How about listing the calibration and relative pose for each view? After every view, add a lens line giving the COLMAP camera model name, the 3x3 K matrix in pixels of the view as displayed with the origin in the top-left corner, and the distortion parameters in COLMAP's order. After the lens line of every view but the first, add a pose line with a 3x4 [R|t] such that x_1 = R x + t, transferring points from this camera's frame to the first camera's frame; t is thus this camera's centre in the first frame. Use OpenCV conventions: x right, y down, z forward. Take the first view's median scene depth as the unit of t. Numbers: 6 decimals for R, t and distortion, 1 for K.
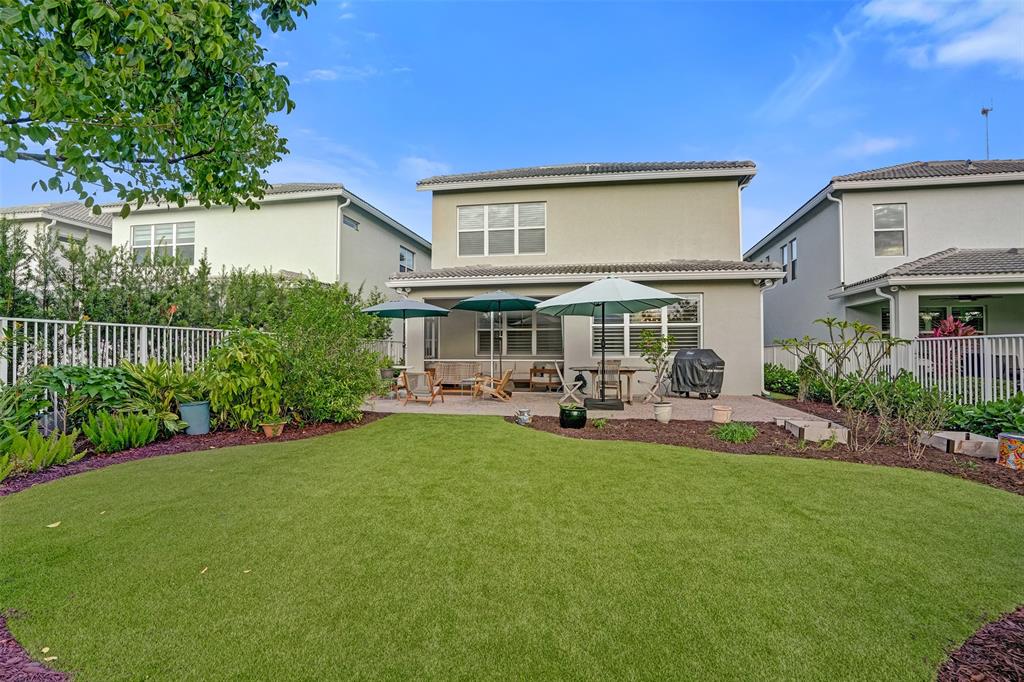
lens RADIAL K [[485.3, 0, 517.0], [0, 485.3, 350.1], [0, 0, 1]] dist [-0.035625, 0.004349]
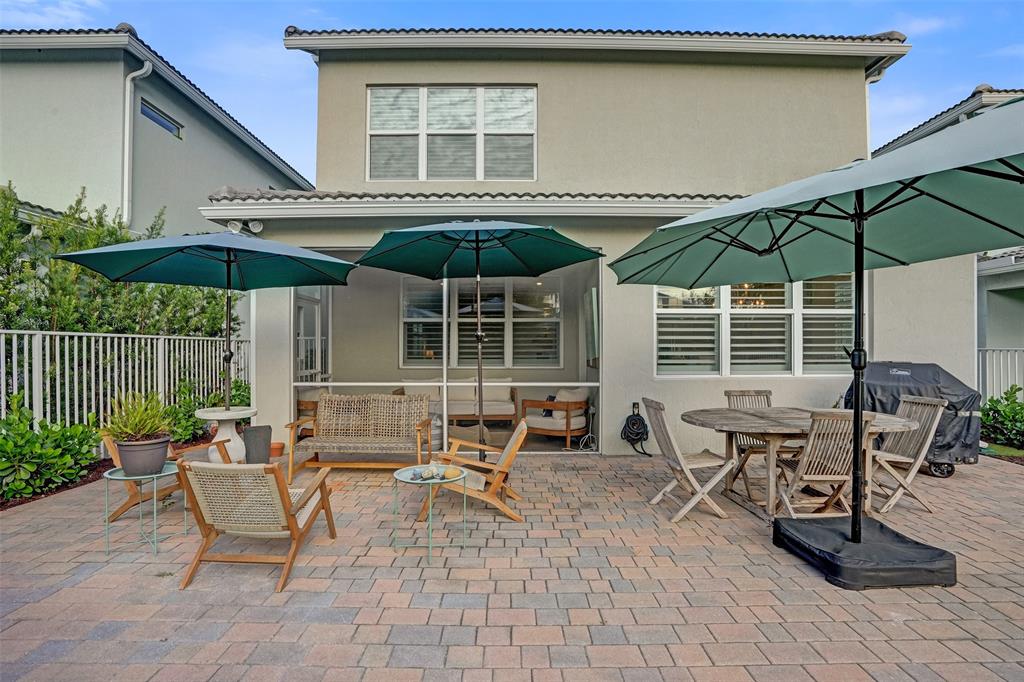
lens RADIAL K [[485.3, 0, 501.8], [0, 485.3, 344.8], [0, 0, 1]] dist [-0.035625, 0.004349]
pose [[0.984519, 0.000699, 0.175275, -0.079925], [-0.000792, 1.000000, 0.000457, -0.016729], [-0.175275, -0.000589, 0.984519, 0.530437]]
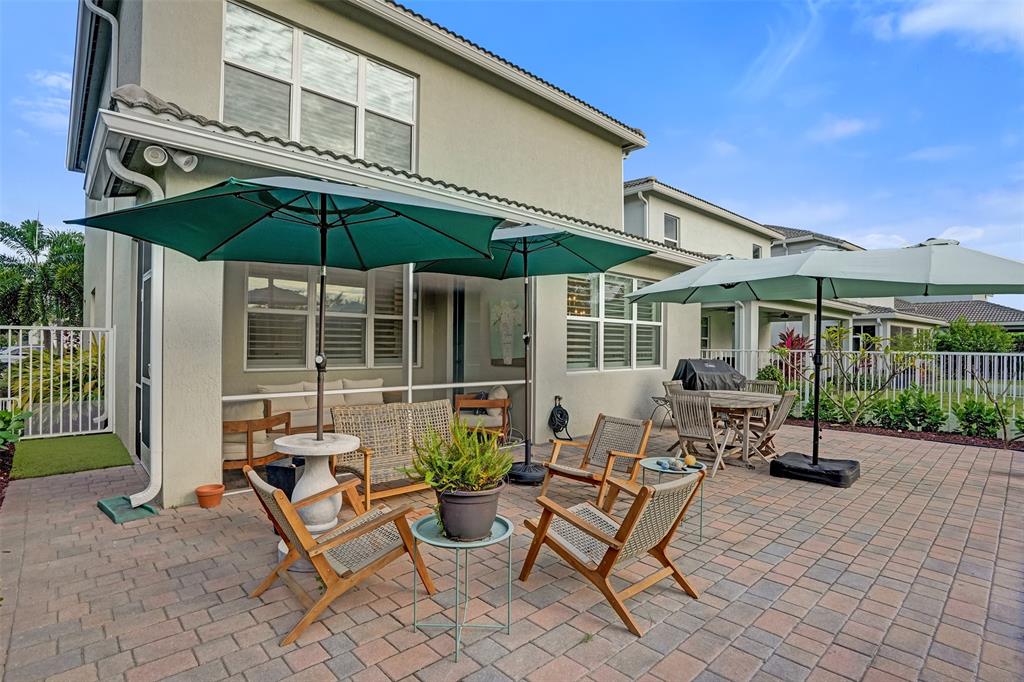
lens RADIAL K [[485.3, 0, 503.2], [0, 485.3, 343.3], [0, 0, 1]] dist [-0.035625, 0.004349]
pose [[0.624050, 0.008771, 0.781335, -0.324015], [-0.012155, 0.999925, -0.001516, -0.017880], [-0.781290, -0.008551, 0.624110, 0.671235]]
